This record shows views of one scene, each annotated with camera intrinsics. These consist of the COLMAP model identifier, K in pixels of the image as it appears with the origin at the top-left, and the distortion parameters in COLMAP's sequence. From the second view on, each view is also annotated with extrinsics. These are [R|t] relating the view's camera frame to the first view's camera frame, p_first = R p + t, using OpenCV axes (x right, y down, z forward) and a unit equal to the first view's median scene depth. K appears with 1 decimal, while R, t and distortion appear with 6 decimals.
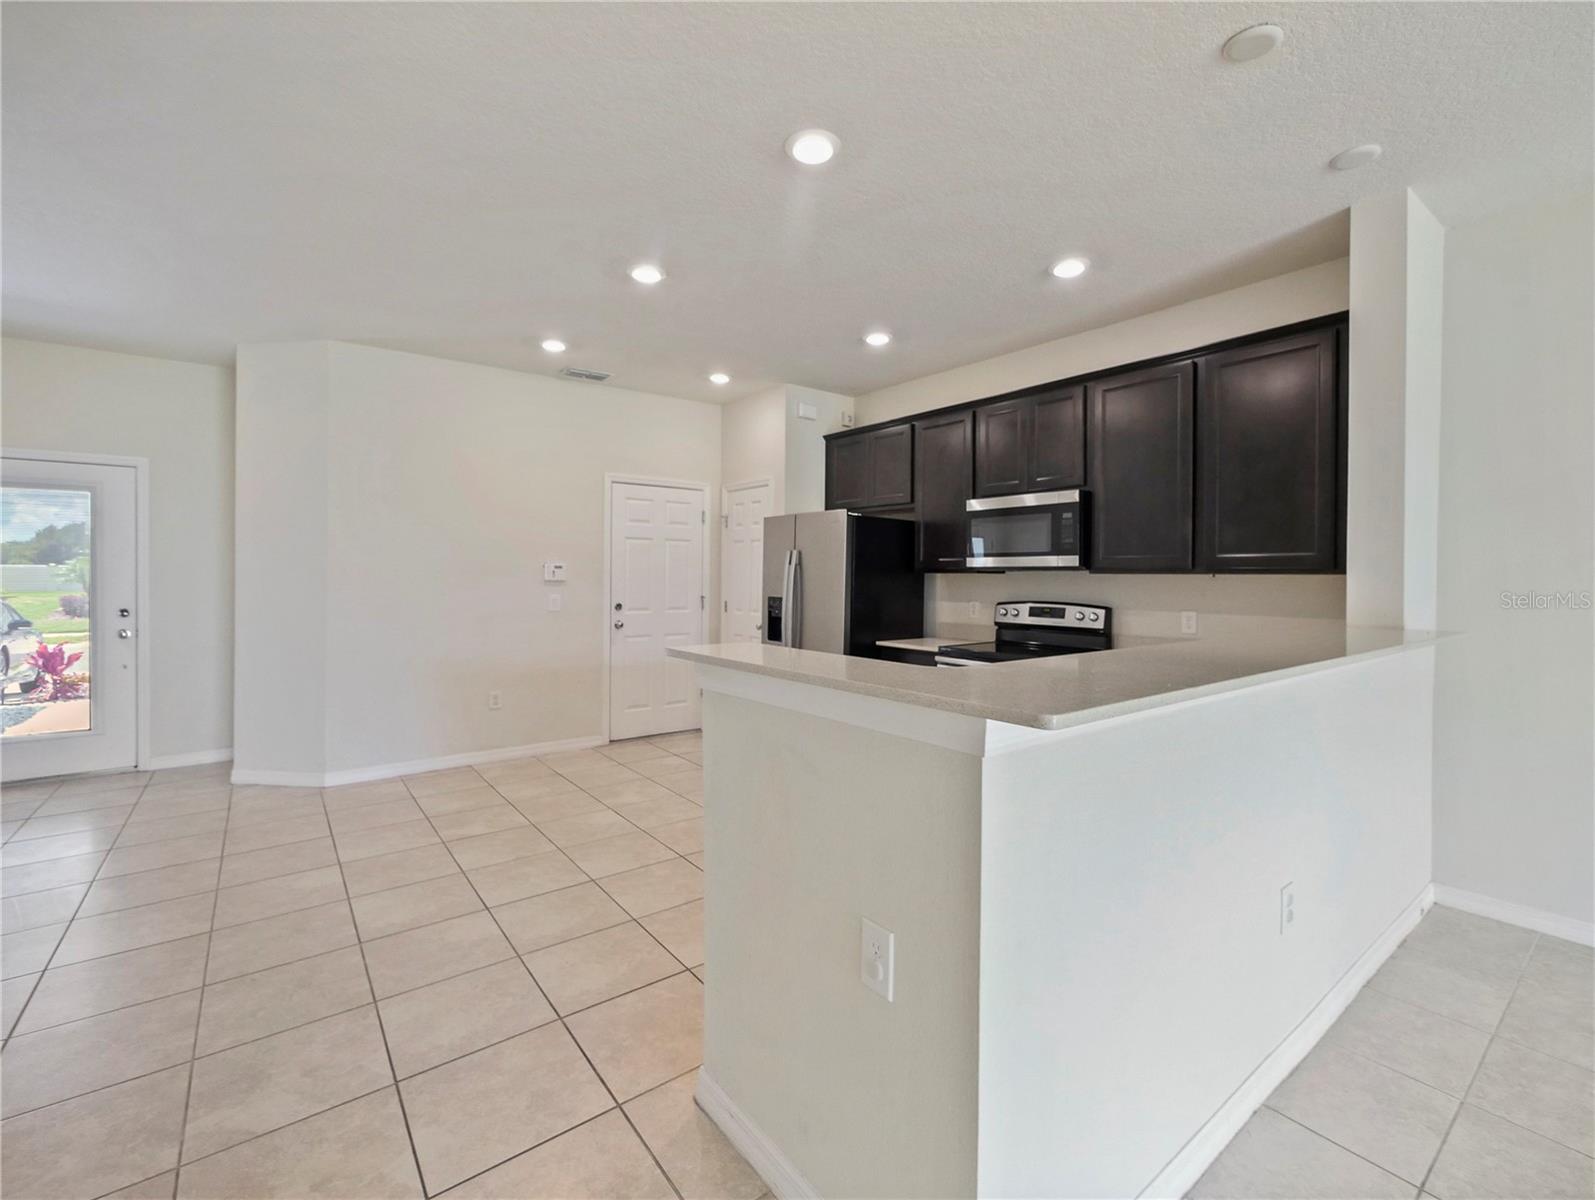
lens RADIAL K [[703.2, 0, 803.0], [0, 703.2, 578.9], [0, 0, 1]] dist [-0.002602, -0.000219]
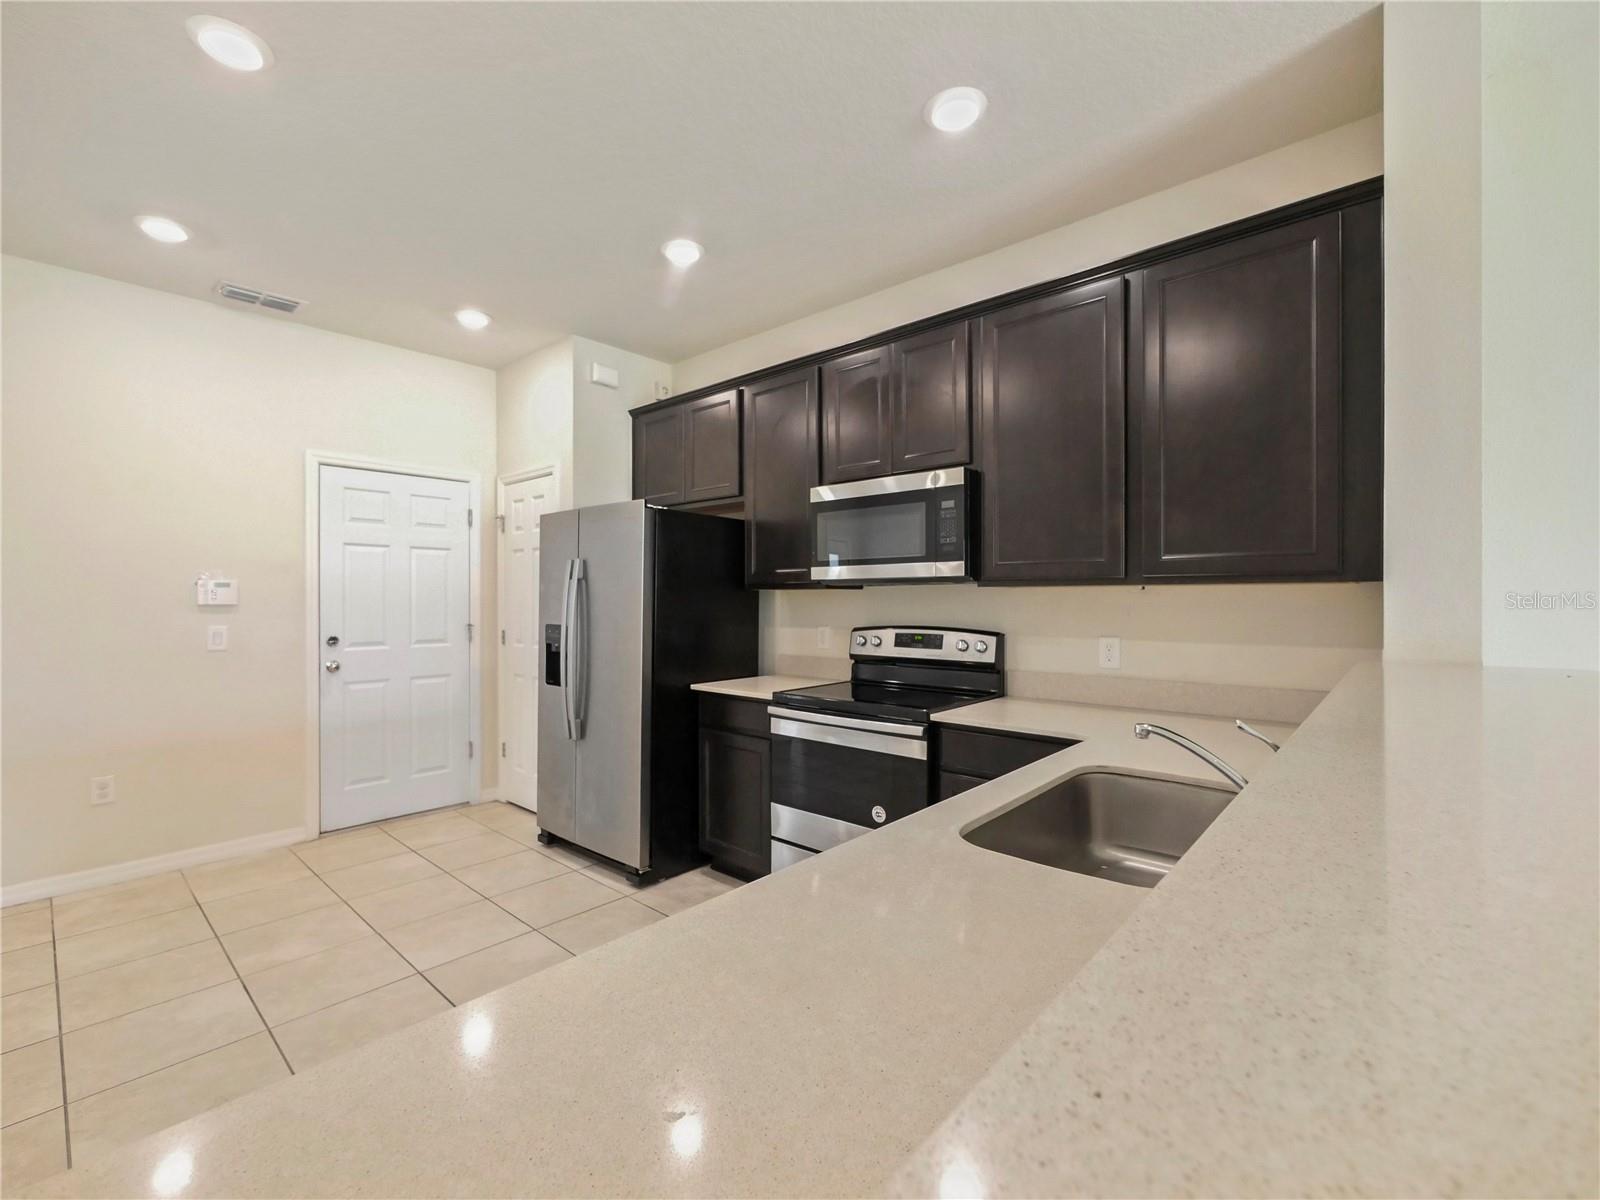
lens RADIAL K [[694.6, 0, 787.2], [0, 694.6, 601.3], [0, 0, 1]] dist [0.000346, 0.000212]
pose [[0.984765, -0.009051, 0.173656, 0.076399], [0.009176, 0.999958, 0.000083, 0.004253], [-0.173649, 0.001512, 0.984806, 0.273509]]
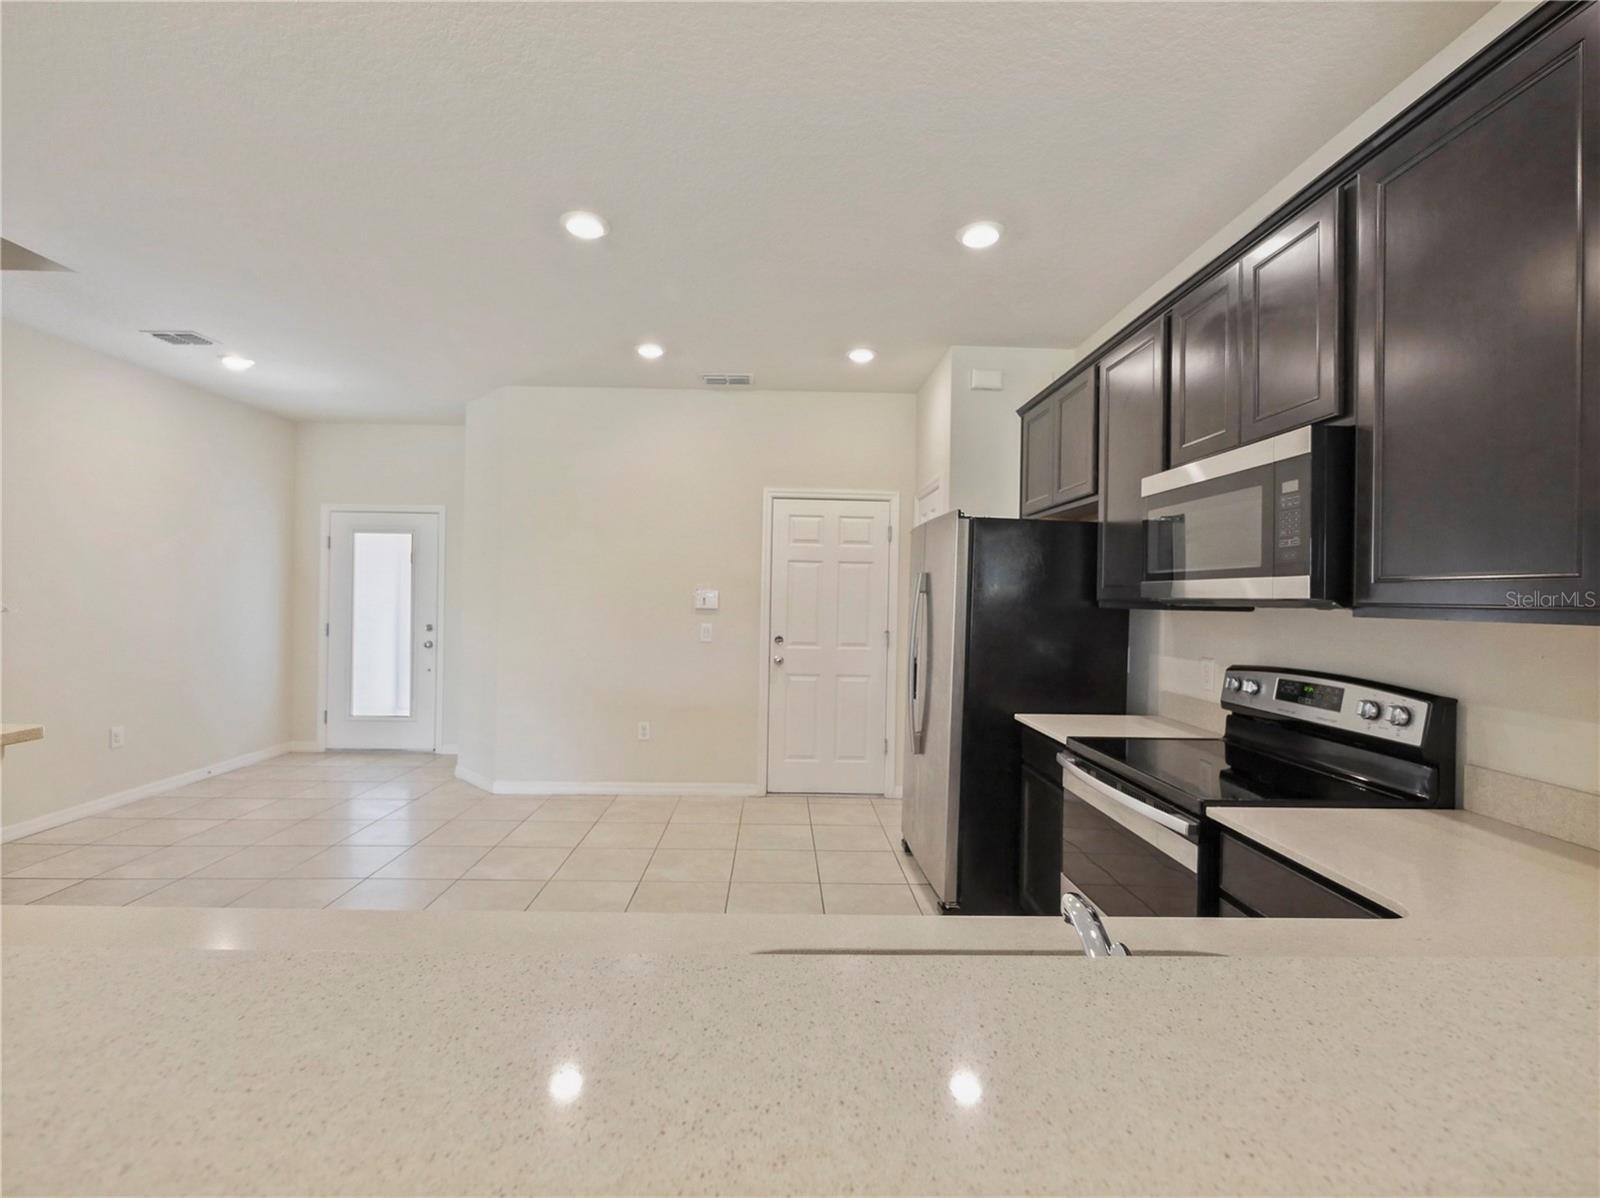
lens RADIAL K [[694.6, 0, 795.0], [0, 694.6, 595.8], [0, 0, 1]] dist [0.000346, 0.000212]
pose [[0.808549, 0.007694, -0.588378, 0.305182], [-0.016422, 0.999820, -0.009492, -0.008528], [0.588199, 0.017337, 0.808530, 0.362655]]
